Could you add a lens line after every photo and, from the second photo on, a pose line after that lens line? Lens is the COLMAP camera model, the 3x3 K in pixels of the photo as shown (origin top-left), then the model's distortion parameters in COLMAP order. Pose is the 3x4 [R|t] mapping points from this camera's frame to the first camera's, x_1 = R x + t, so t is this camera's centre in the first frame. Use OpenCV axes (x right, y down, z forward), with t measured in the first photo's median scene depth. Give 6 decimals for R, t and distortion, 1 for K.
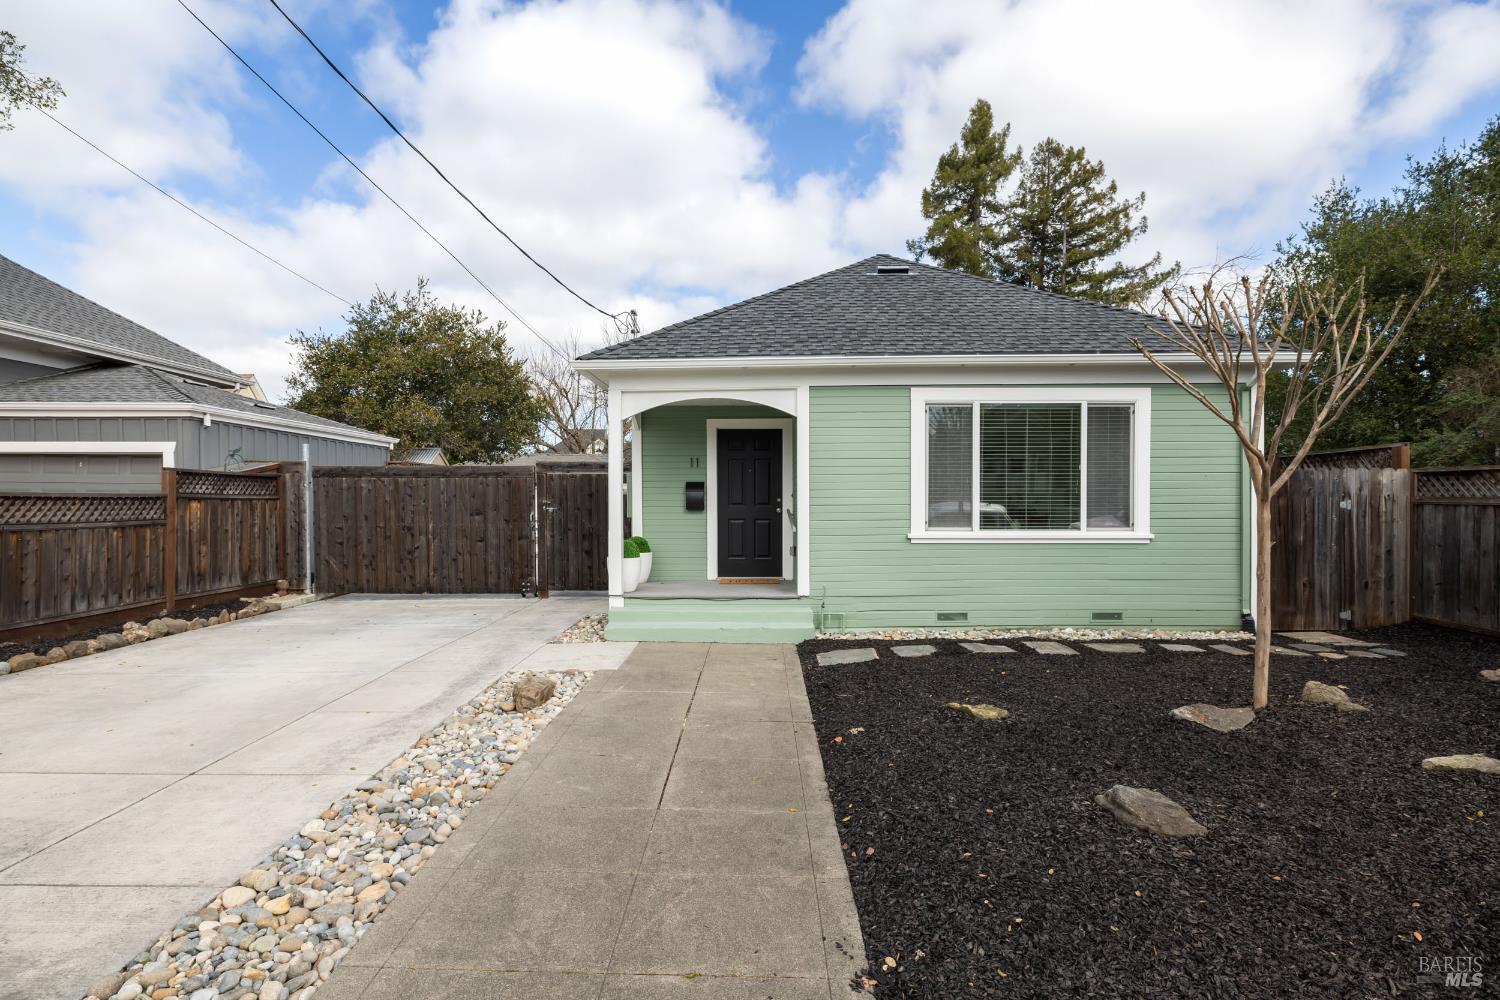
lens RADIAL K [[810.2, 0, 750.5], [0, 810.2, 509.0], [0, 0, 1]] dist [-0.003956, 0.000340]
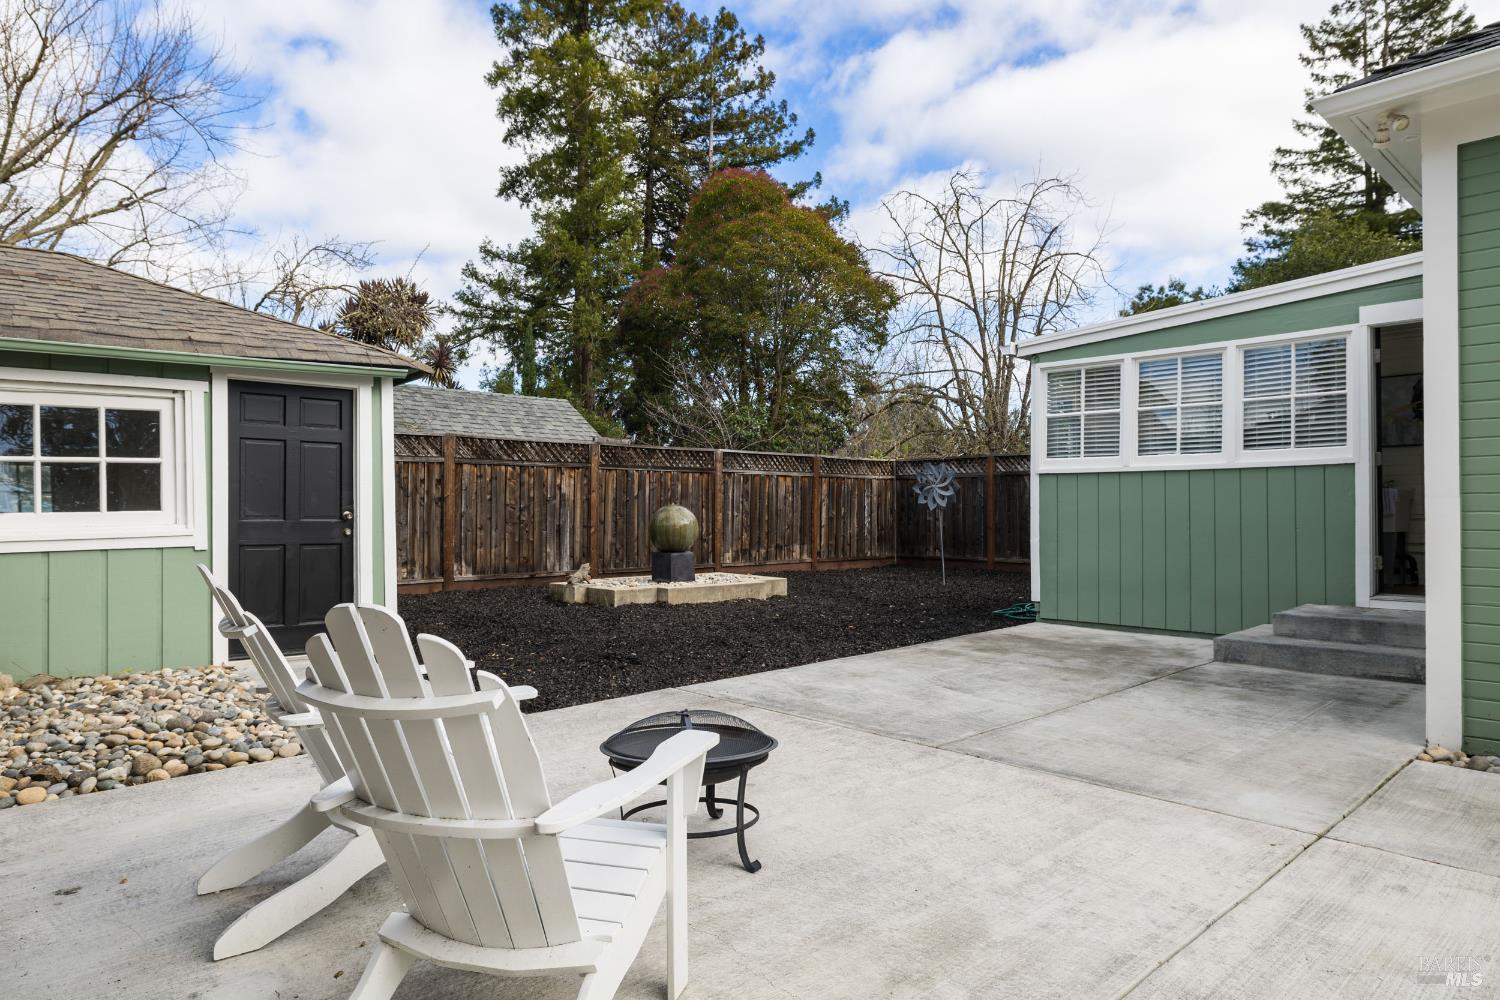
lens RADIAL K [[920.7, 0, 750.0], [0, 920.7, 500.0], [0, 0, 1]] dist [-0.006400, -0.001536]
pose [[0.721469, 0.007838, 0.692402, -0.697020], [0.006863, 0.999806, -0.018470, 0.017860], [-0.692413, 0.018077, 0.721275, 1.998730]]
